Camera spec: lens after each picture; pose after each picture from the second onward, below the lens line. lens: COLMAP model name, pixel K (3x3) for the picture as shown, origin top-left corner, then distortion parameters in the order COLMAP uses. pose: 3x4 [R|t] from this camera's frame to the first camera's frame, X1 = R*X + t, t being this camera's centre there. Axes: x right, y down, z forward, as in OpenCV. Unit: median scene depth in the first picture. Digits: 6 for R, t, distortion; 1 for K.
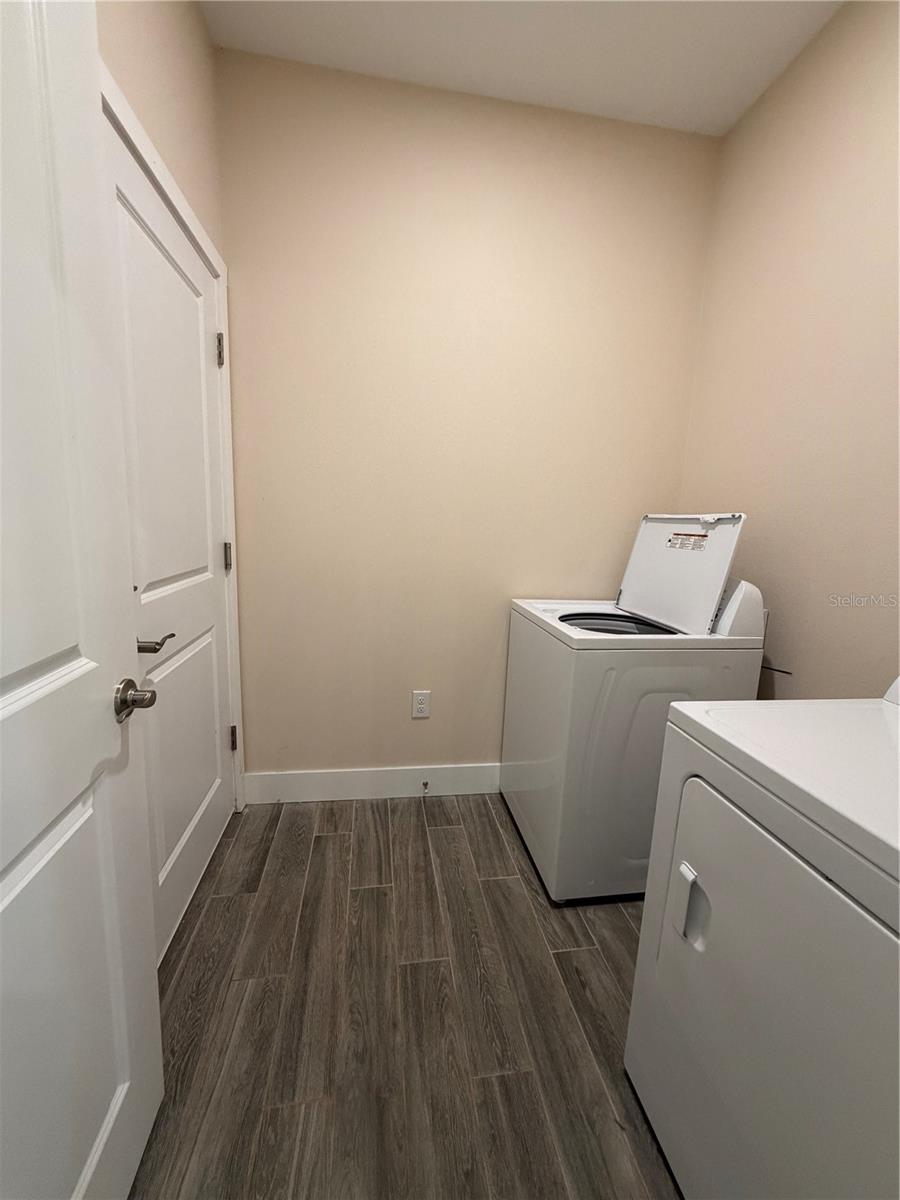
lens RADIAL K [[477.9, 0, 449.9], [0, 477.9, 597.2], [0, 0, 1]] dist [-0.001118, 0.000629]
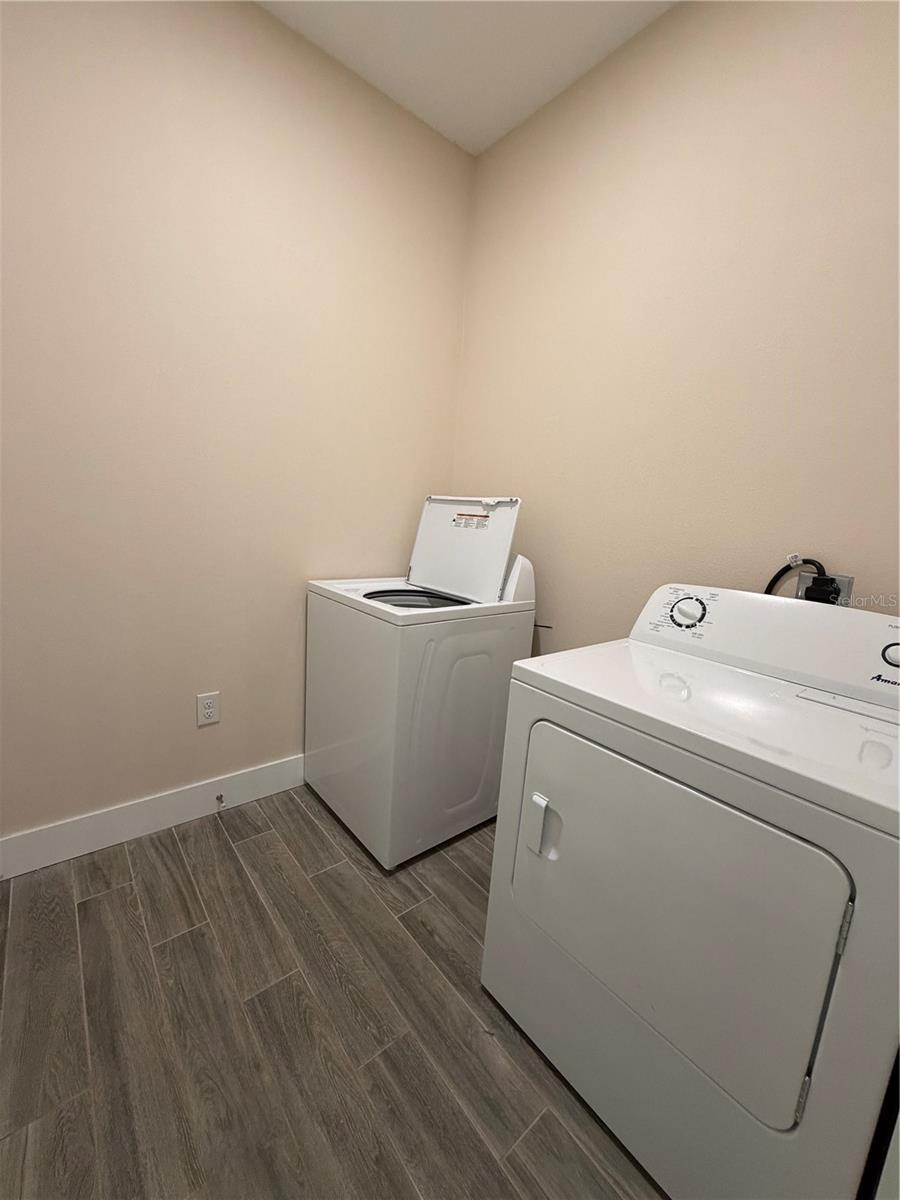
lens RADIAL K [[477.9, 0, 449.9], [0, 477.9, 597.2], [0, 0, 1]] dist [-0.001118, 0.000629]
pose [[0.857080, -0.072112, 0.510112, -0.154424], [0.049458, 0.997099, 0.057855, -0.006201], [-0.512804, -0.024357, 0.858160, 0.059320]]
